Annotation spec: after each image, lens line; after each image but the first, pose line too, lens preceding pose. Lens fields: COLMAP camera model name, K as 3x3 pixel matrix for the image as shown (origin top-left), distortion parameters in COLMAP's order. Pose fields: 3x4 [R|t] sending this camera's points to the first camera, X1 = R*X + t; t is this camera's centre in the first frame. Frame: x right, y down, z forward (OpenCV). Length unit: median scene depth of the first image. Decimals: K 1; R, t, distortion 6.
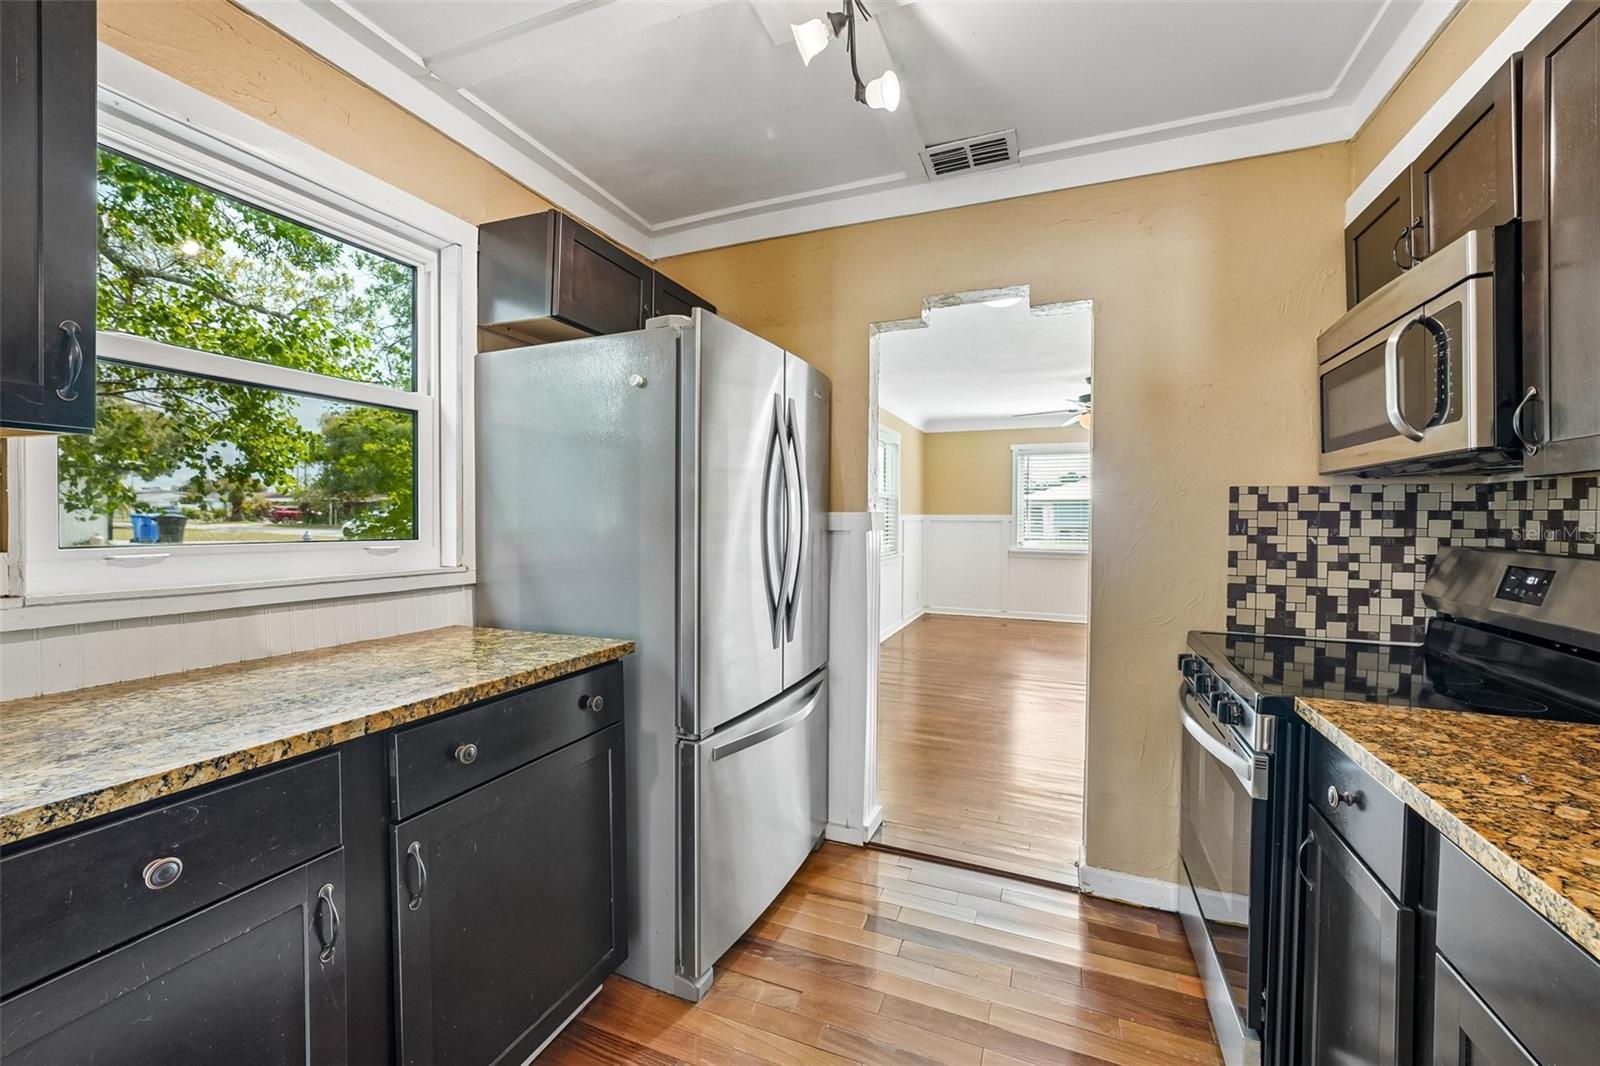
lens RADIAL K [[633.5, 0, 811.5], [0, 633.5, 524.7], [0, 0, 1]] dist [-0.013731, 0.002589]
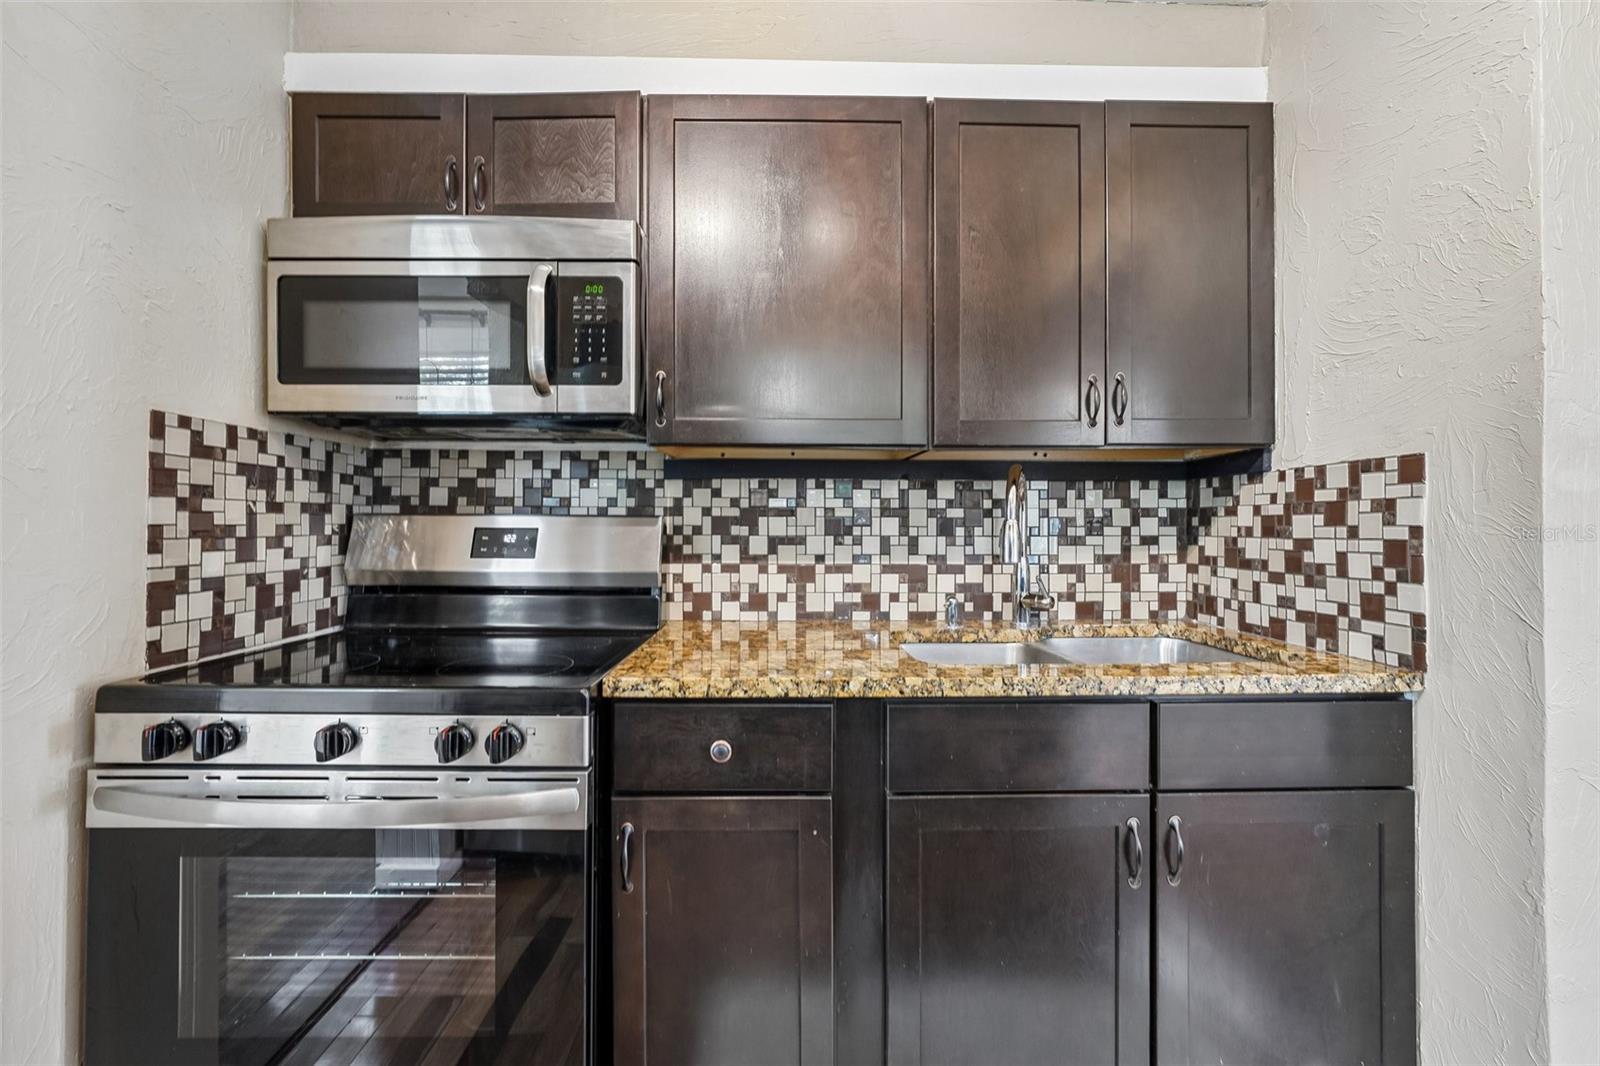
lens RADIAL K [[633.5, 0, 790.9], [0, 633.5, 516.5], [0, 0, 1]] dist [-0.013731, 0.002589]
pose [[-0.374000, 0.002790, 0.927424, -0.066432], [0.006622, 0.999978, -0.000338, 0.041364], [-0.927405, 0.006015, -0.374011, 0.733722]]
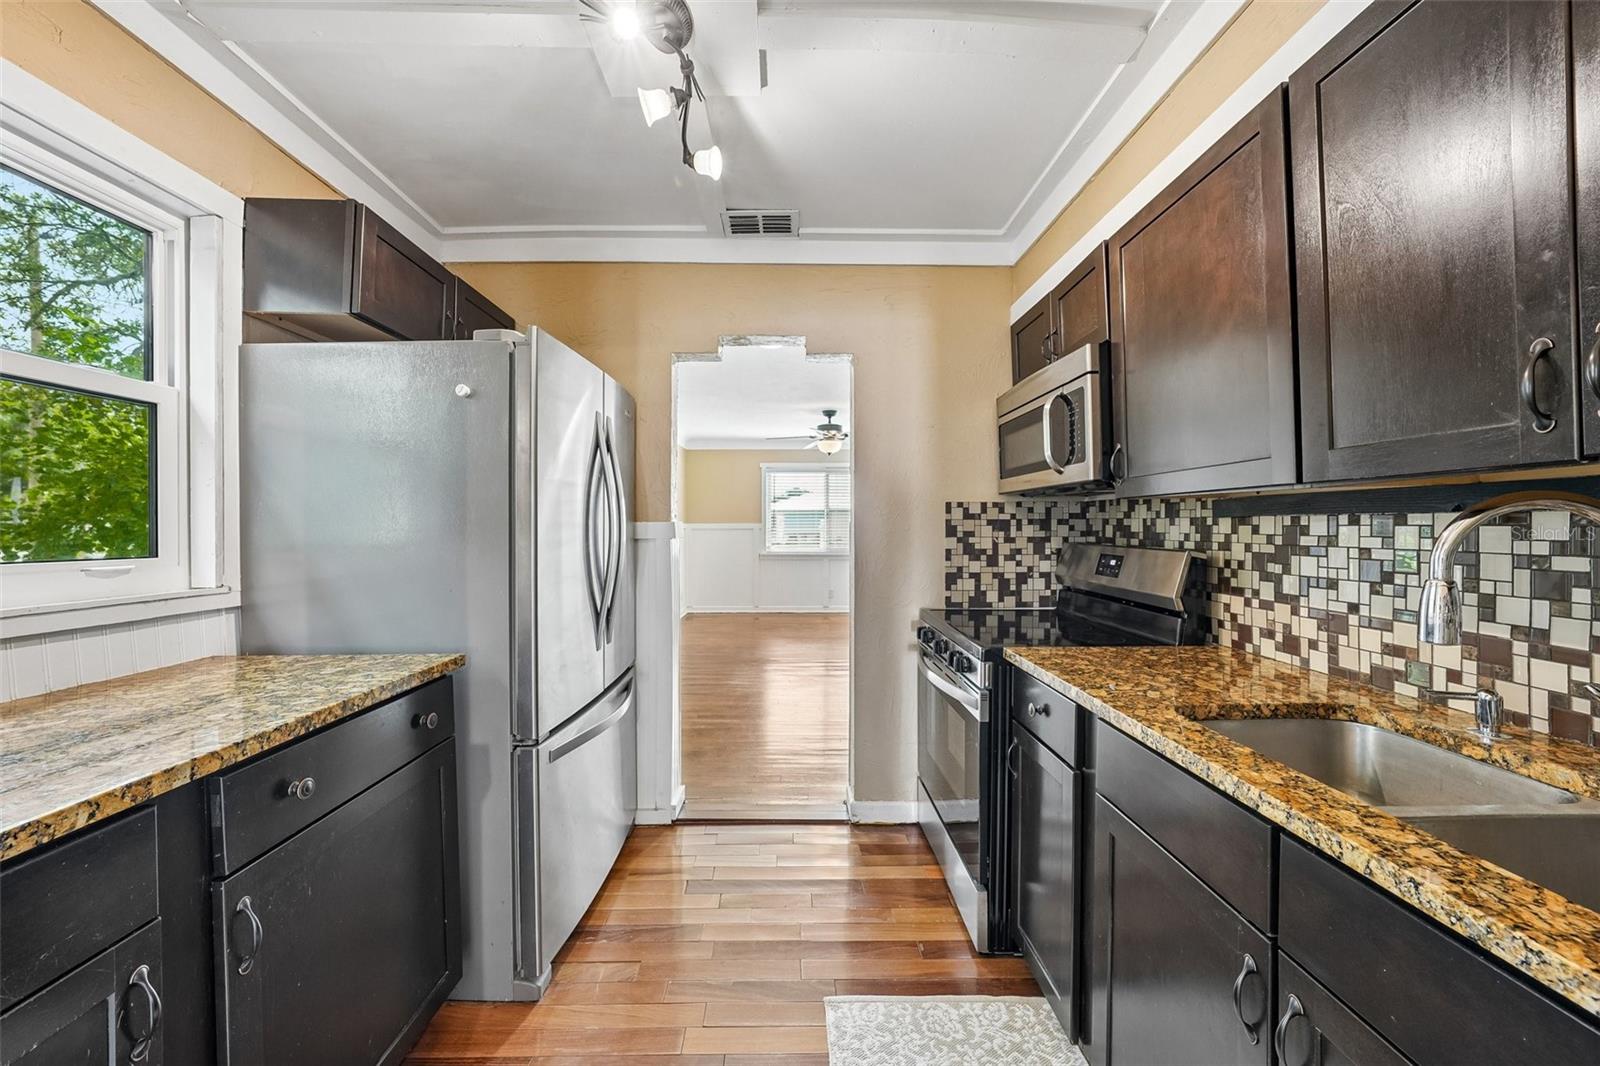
lens RADIAL K [[575.9, 0, 810.8], [0, 575.9, 525.1], [0, 0, 1]] dist [-0.020378, 0.004393]
pose [[0.916116, -0.007187, 0.400848, -0.114896], [0.012579, 0.999862, -0.010822, -0.000404], [-0.400715, 0.014957, 0.916081, -0.030372]]
